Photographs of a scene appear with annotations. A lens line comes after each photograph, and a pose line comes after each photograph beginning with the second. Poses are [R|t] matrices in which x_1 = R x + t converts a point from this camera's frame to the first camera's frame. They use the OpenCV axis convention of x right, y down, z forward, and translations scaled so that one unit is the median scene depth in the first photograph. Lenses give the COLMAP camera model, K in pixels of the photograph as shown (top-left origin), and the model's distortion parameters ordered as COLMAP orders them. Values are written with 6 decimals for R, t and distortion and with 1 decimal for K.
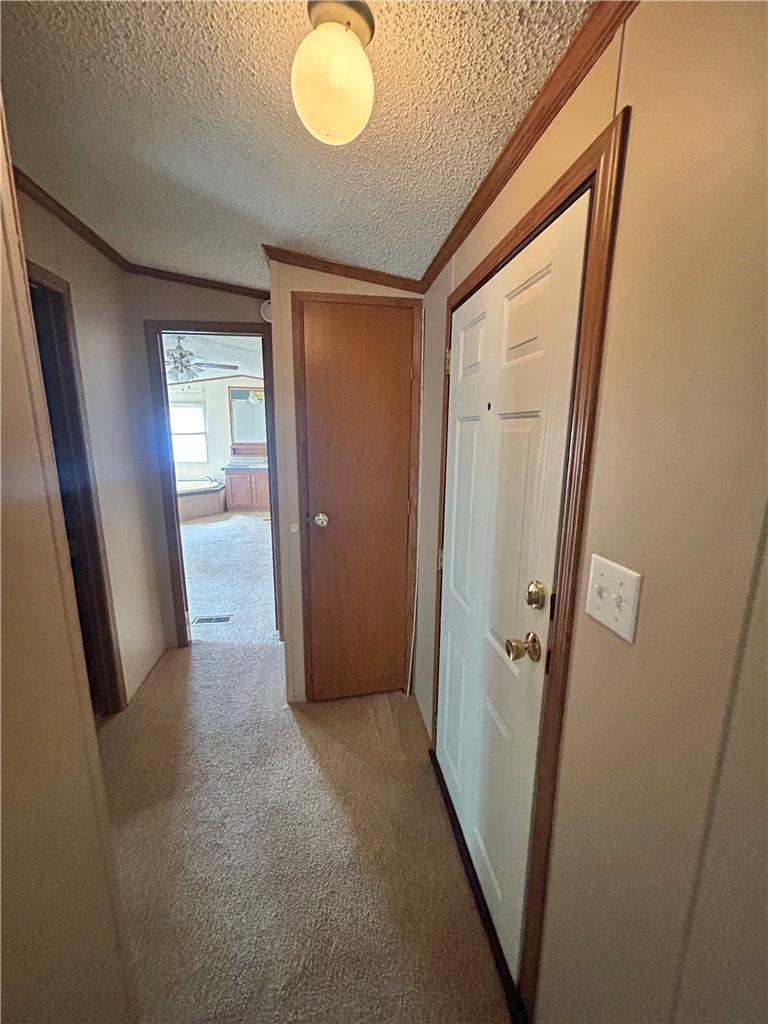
lens RADIAL K [[414.7, 0, 383.0], [0, 414.7, 514.4], [0, 0, 1]] dist [-0.000991, -0.000459]
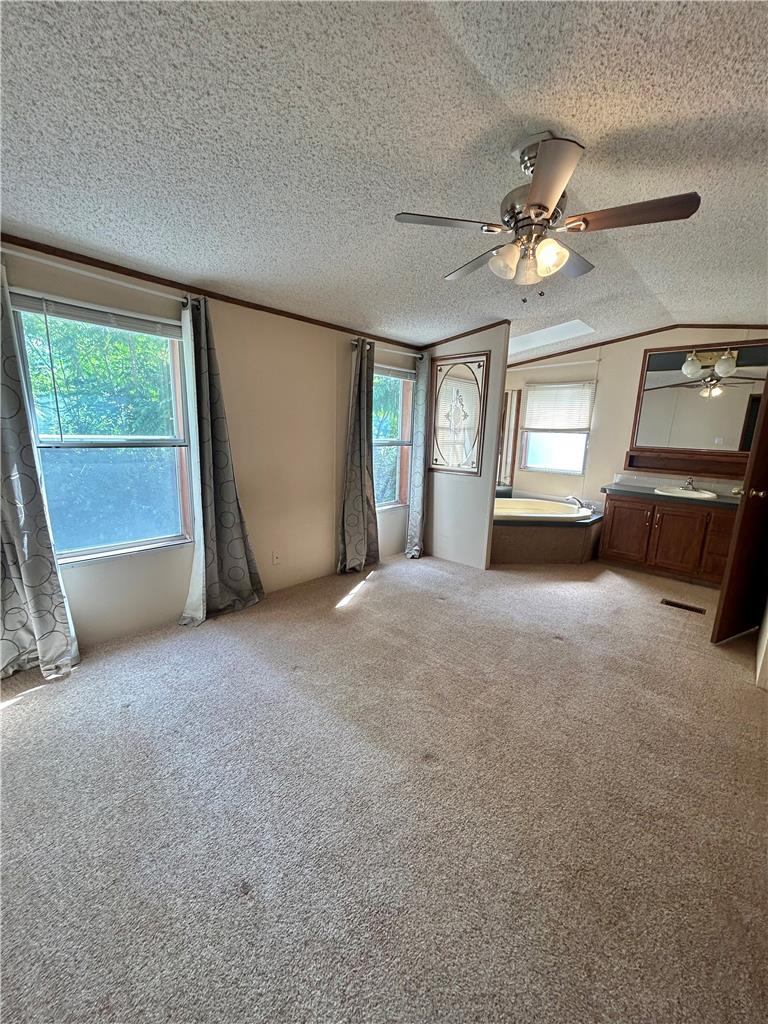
lens RADIAL K [[414.7, 0, 384.8], [0, 414.7, 512.2], [0, 0, 1]] dist [-0.000991, -0.000459]
pose [[0.632654, 0.173948, -0.754646, -0.130187], [-0.177972, 0.981024, 0.076927, -0.067085], [0.753707, 0.085638, 0.651607, 0.376641]]
